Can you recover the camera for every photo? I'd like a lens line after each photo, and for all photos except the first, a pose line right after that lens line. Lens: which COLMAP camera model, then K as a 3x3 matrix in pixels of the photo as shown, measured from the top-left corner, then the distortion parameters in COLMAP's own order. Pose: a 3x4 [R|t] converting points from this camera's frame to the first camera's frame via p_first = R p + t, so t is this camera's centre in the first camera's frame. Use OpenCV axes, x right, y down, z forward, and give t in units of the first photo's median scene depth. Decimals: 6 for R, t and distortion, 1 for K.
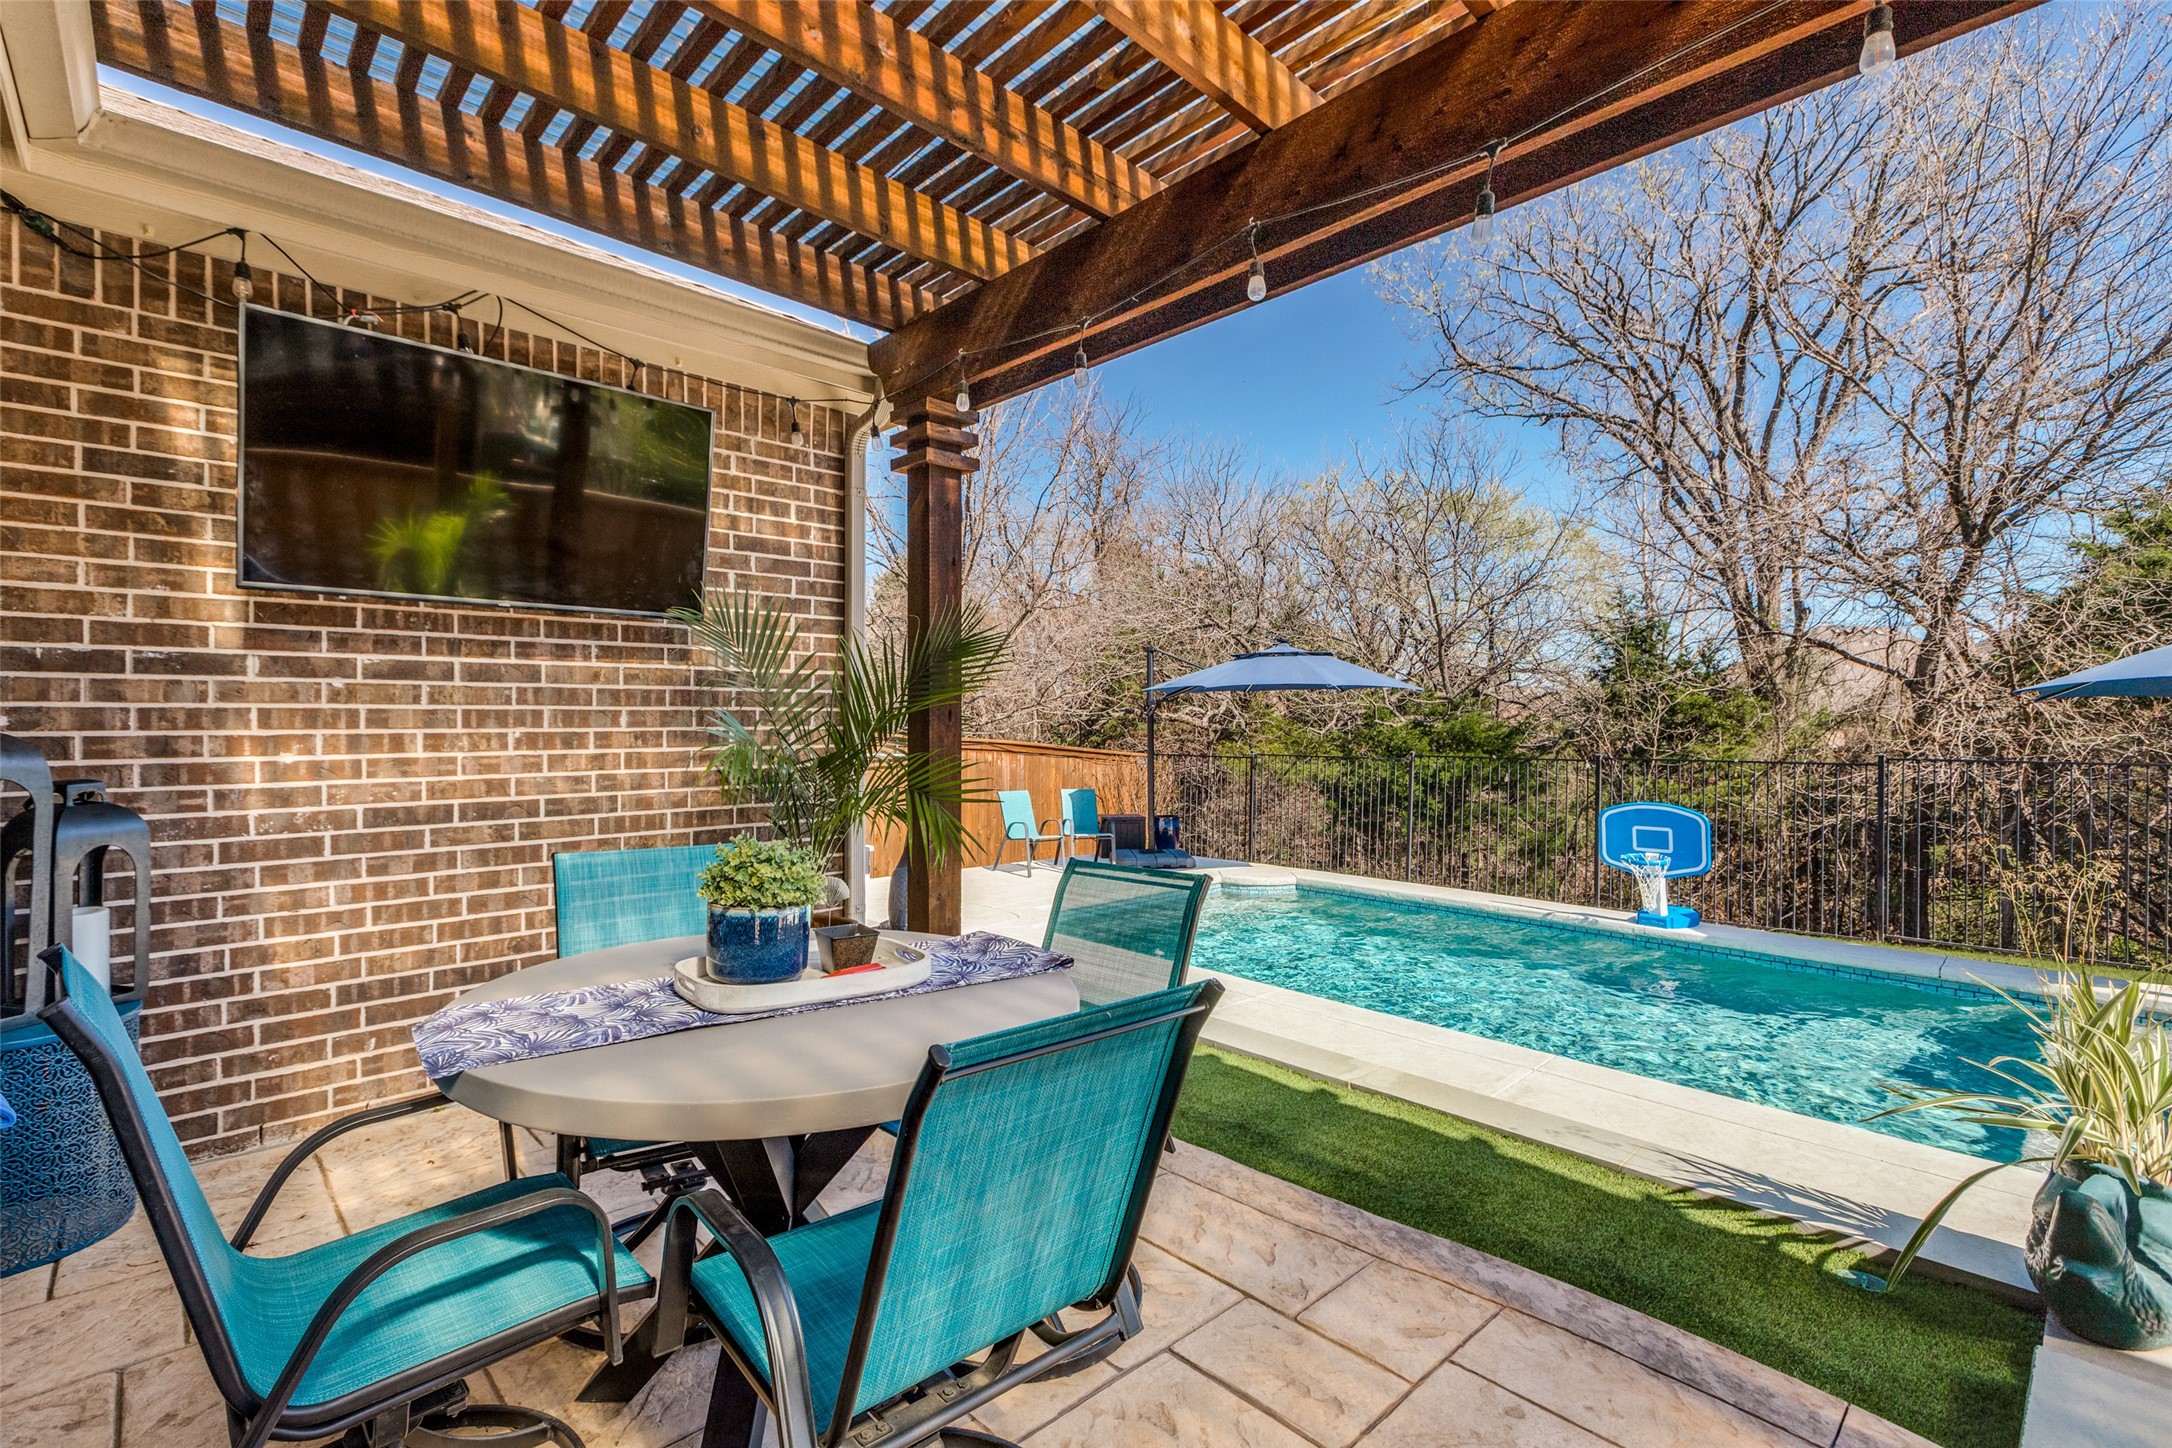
lens RADIAL K [[978.1, 0, 1086.0], [0, 978.1, 724.0], [0, 0, 1]] dist [-0.002689, -0.000385]
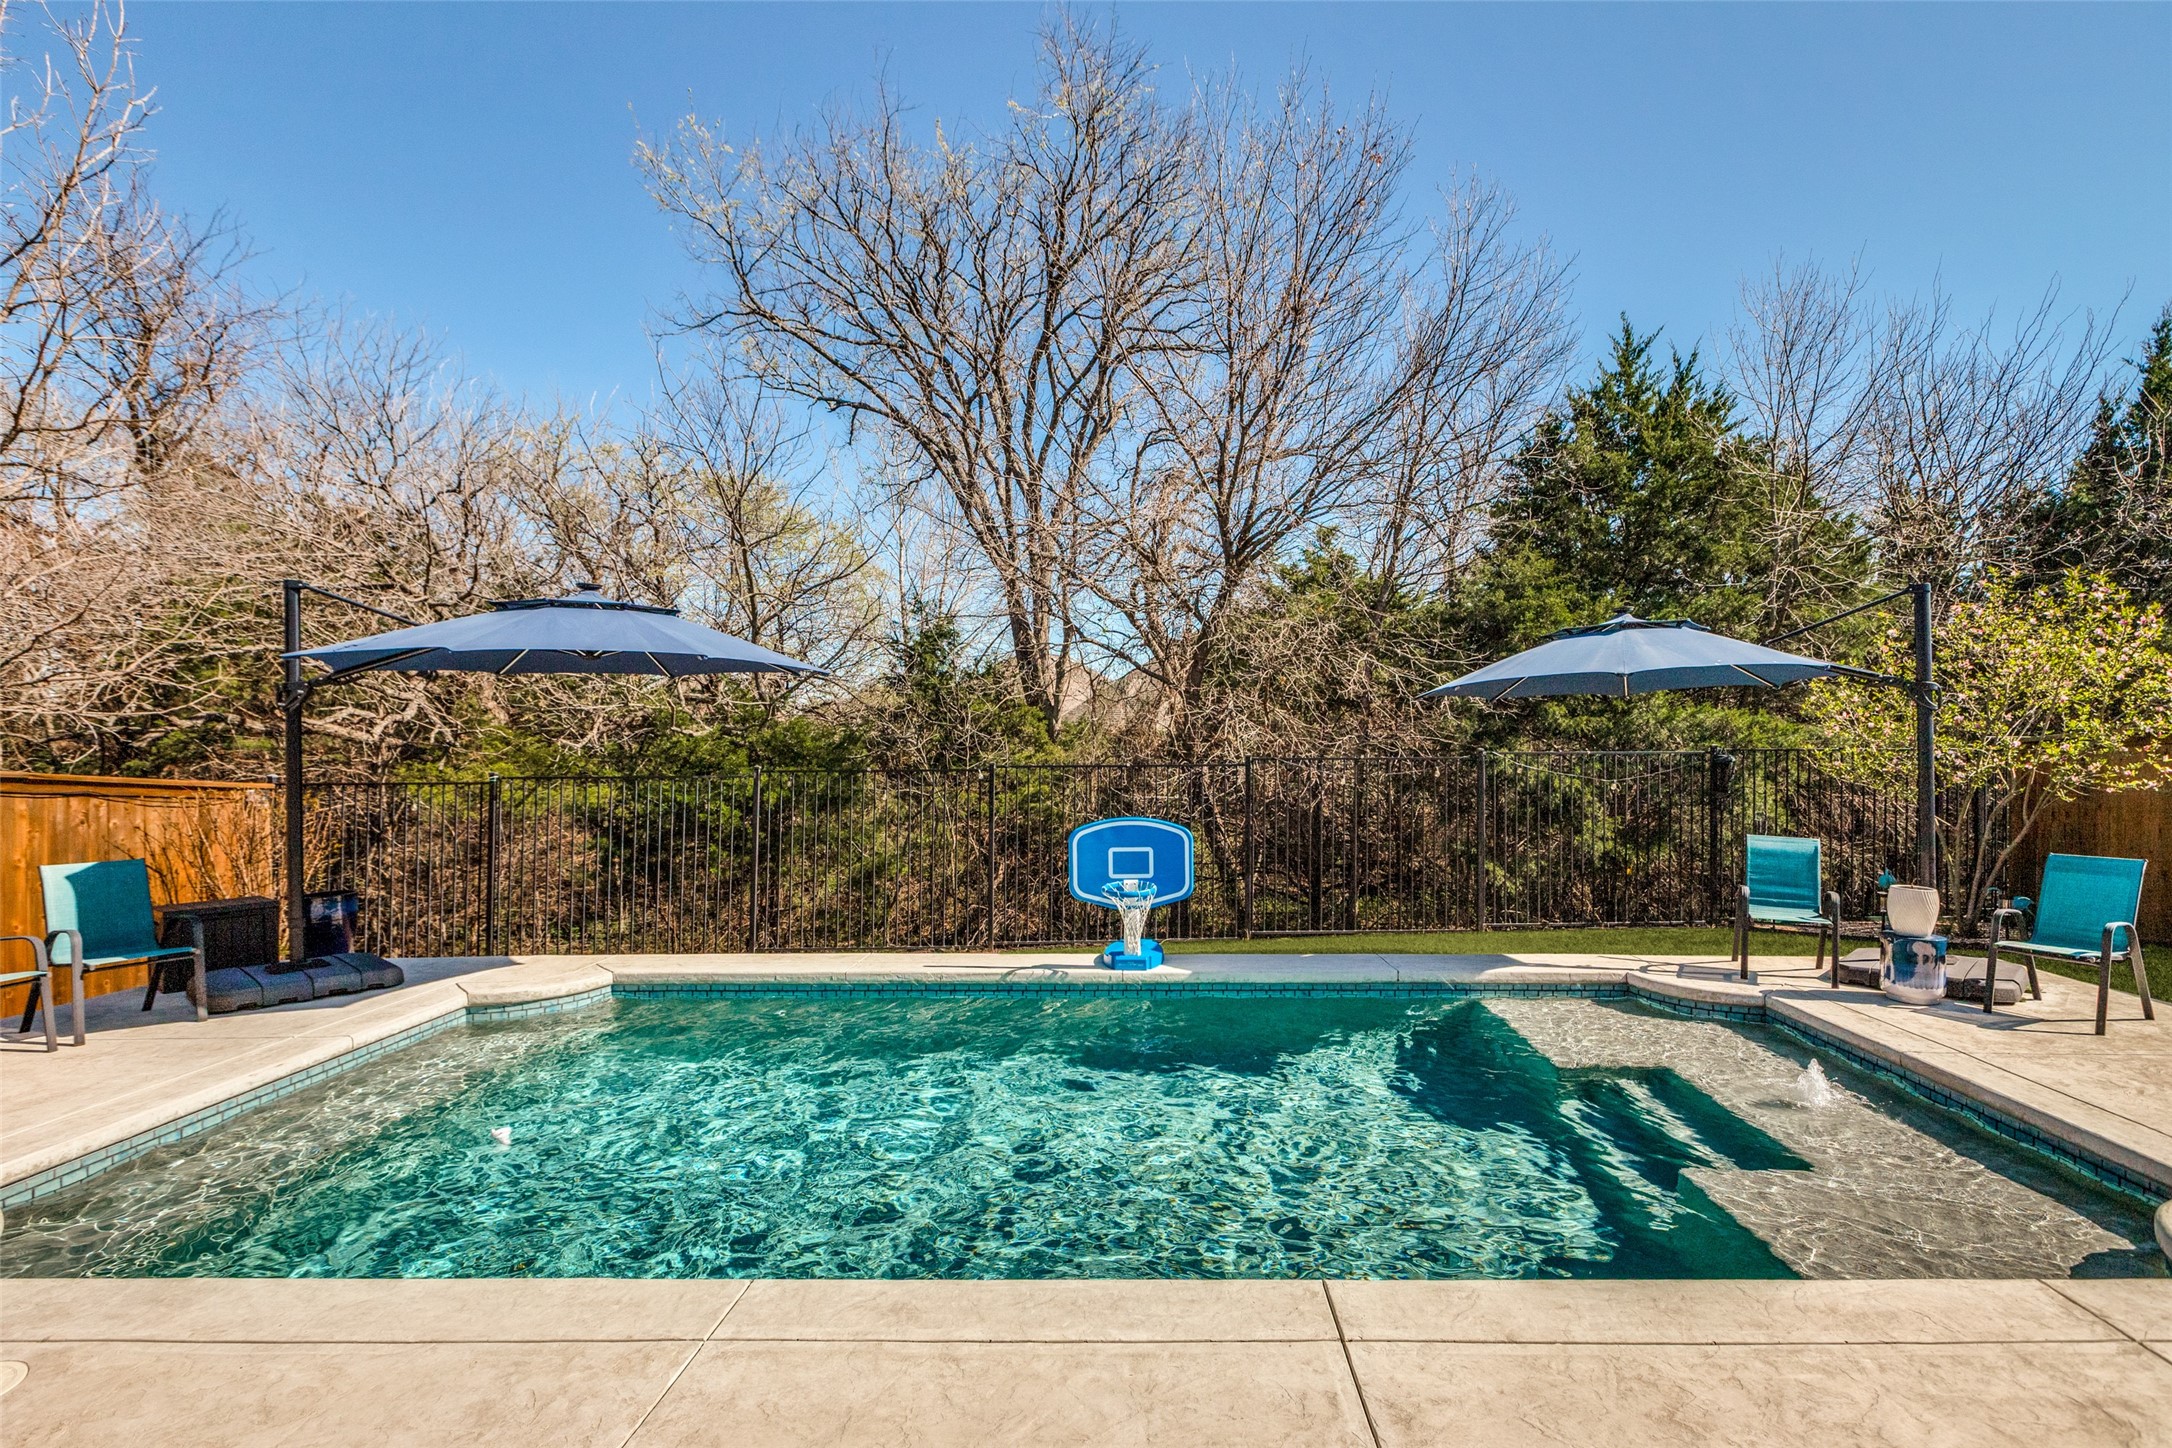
lens RADIAL K [[971.1, 0, 1150.2], [0, 971.1, 736.4], [0, 0, 1]] dist [-0.004447, -0.001448]
pose [[0.681824, -0.004894, 0.731500, -0.000471], [0.006909, 0.999976, 0.000250, 0.006444], [-0.731484, 0.004884, 0.681841, 0.228555]]
